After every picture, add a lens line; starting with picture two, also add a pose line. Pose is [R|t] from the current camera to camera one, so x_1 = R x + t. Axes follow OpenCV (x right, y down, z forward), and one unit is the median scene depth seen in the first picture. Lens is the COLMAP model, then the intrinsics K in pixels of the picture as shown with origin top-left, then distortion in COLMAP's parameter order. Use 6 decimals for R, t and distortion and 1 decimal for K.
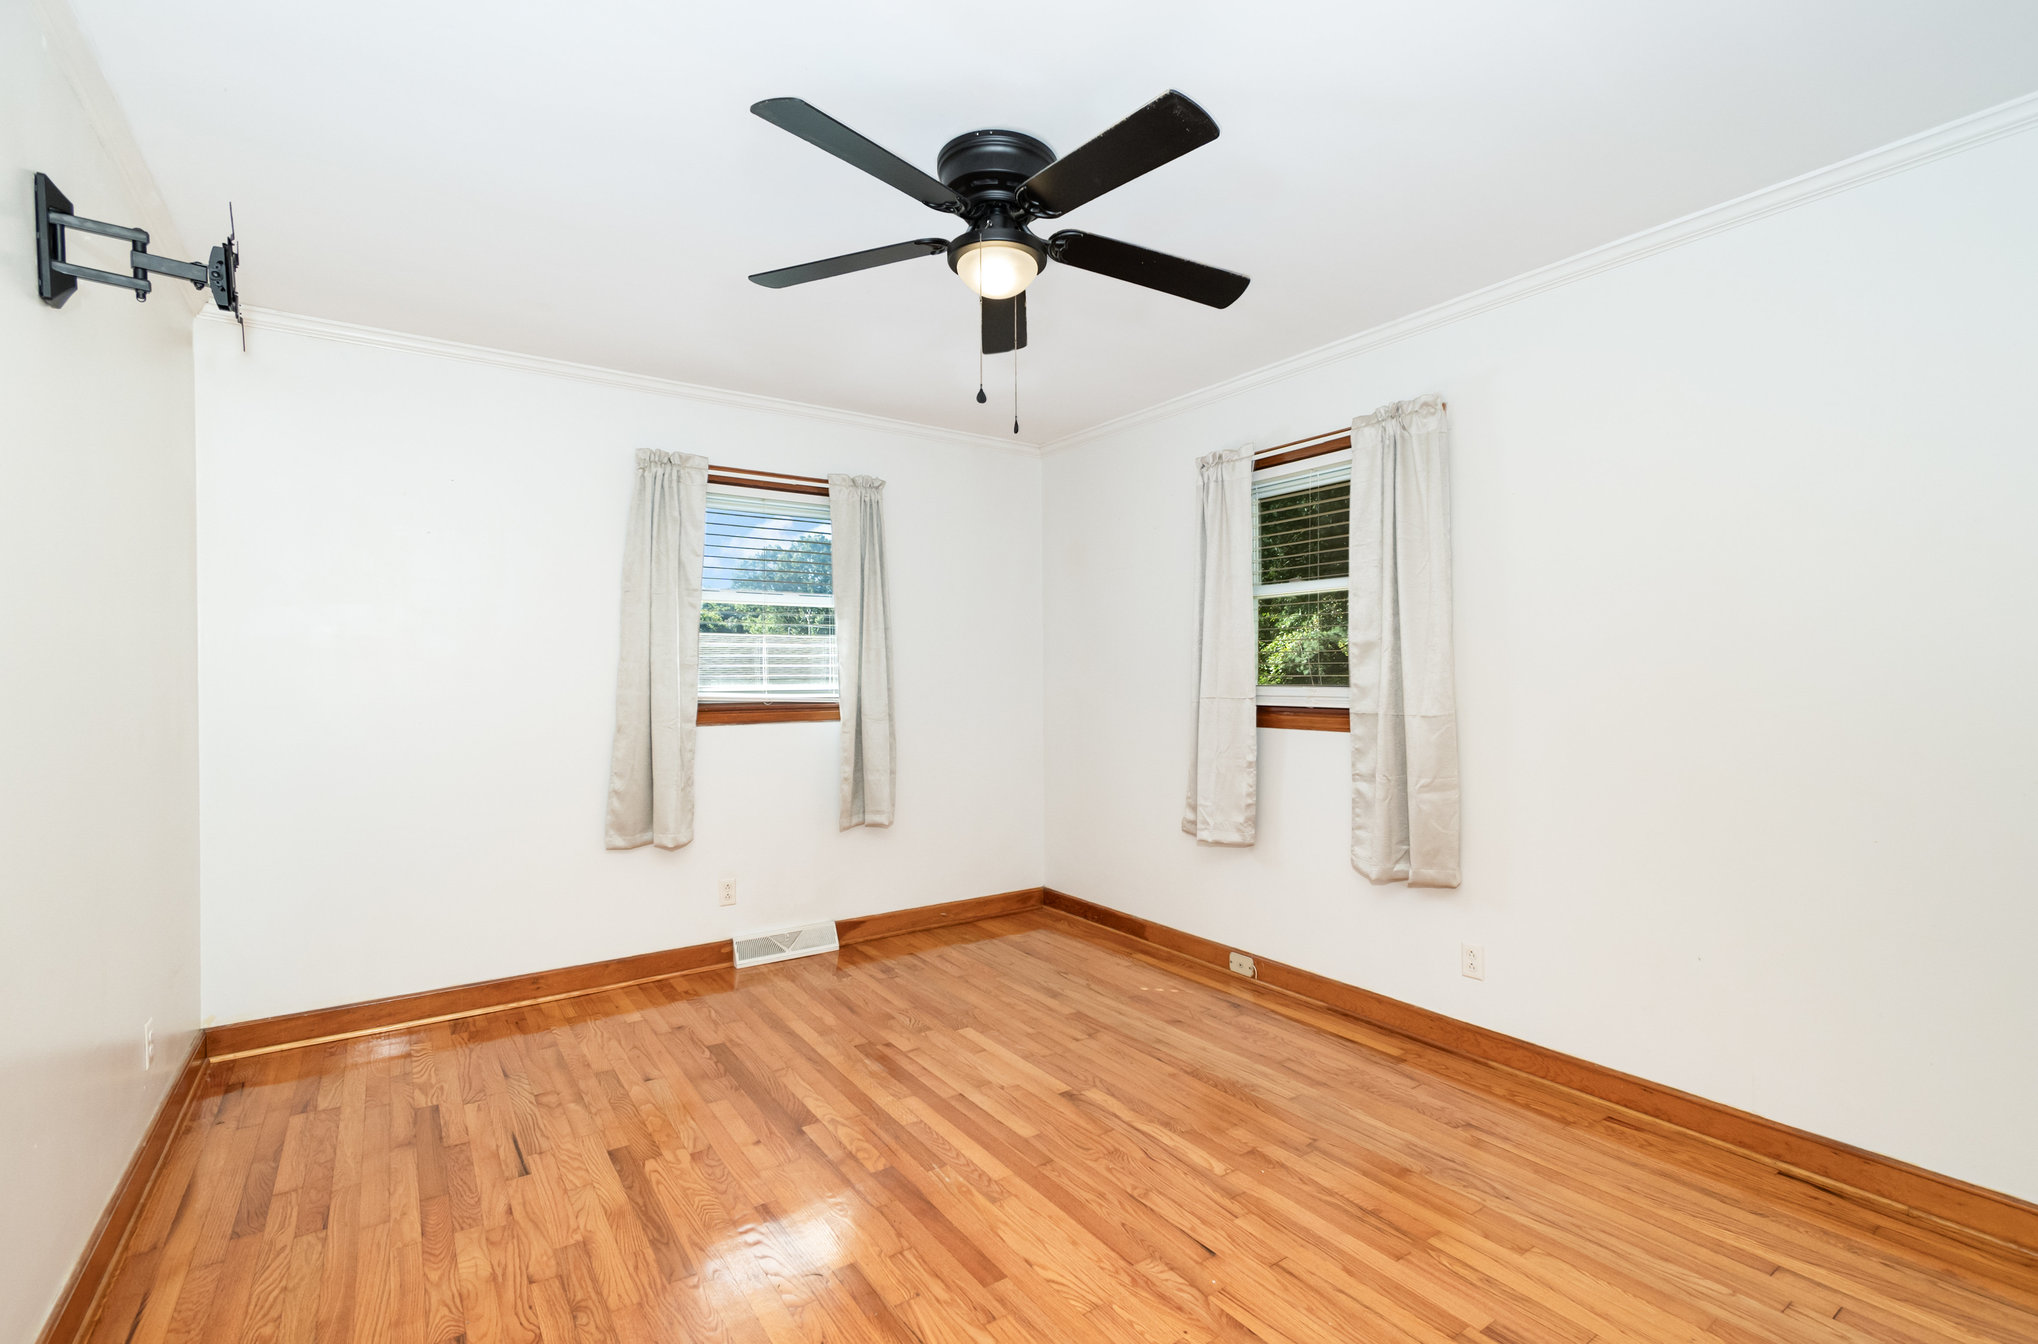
lens RADIAL K [[918.0, 0, 1019.0], [0, 918.0, 672.0], [0, 0, 1]] dist [-0.005106, -0.000736]
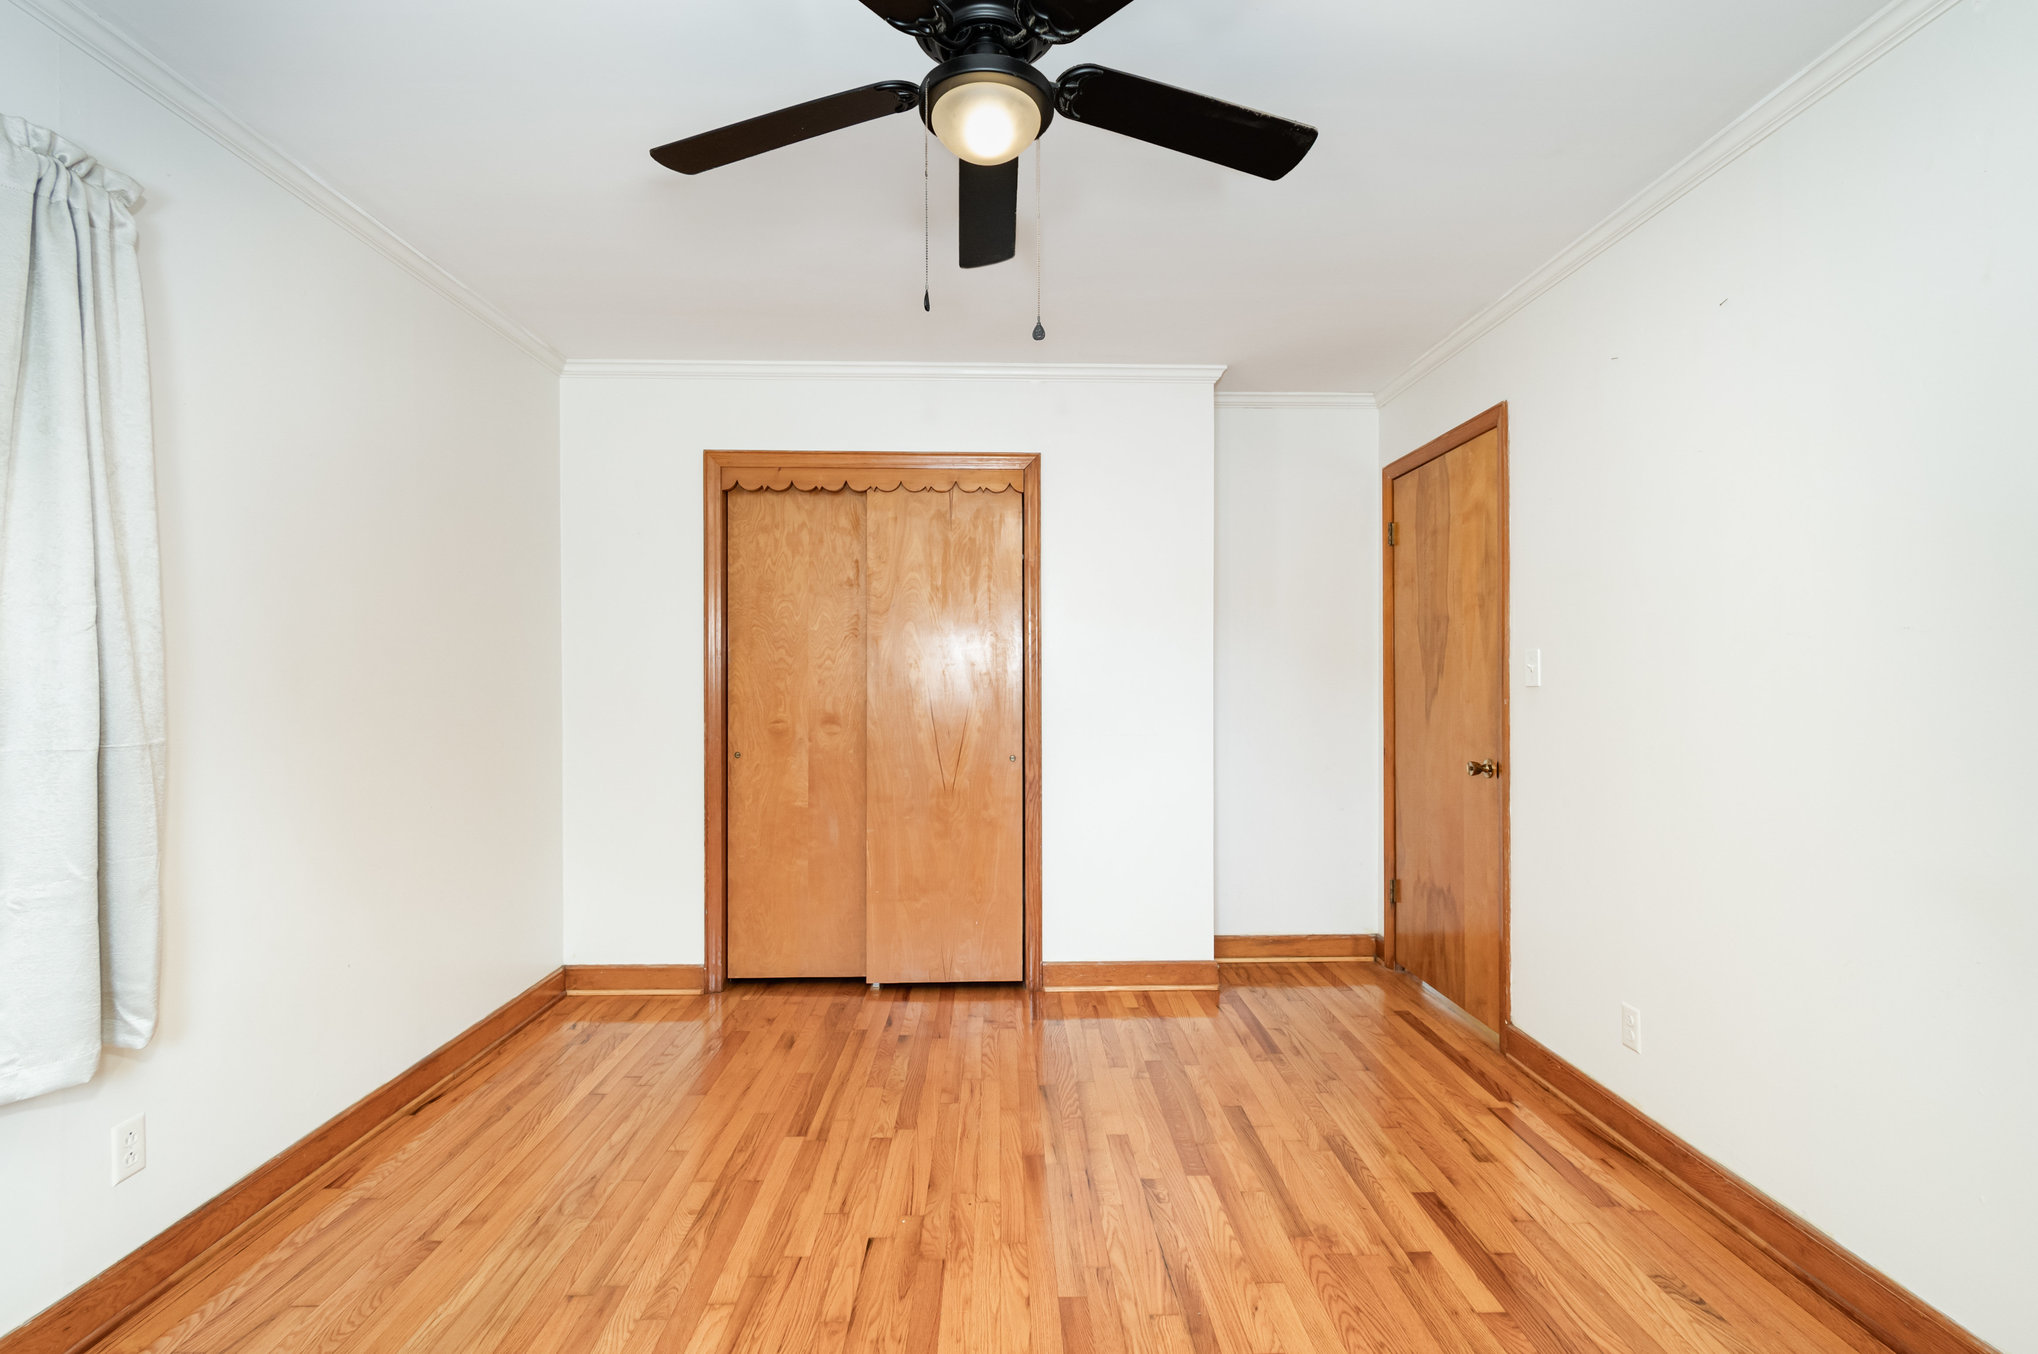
lens RADIAL K [[930.4, 0, 1019.0], [0, 930.4, 677.0], [0, 0, 1]] dist [-0.001631, -0.000346]
pose [[-0.842530, 0.002056, 0.538646, -0.493536], [-0.000998, 0.999985, -0.005379, 0.009097], [-0.538649, -0.005070, -0.842515, 1.799439]]
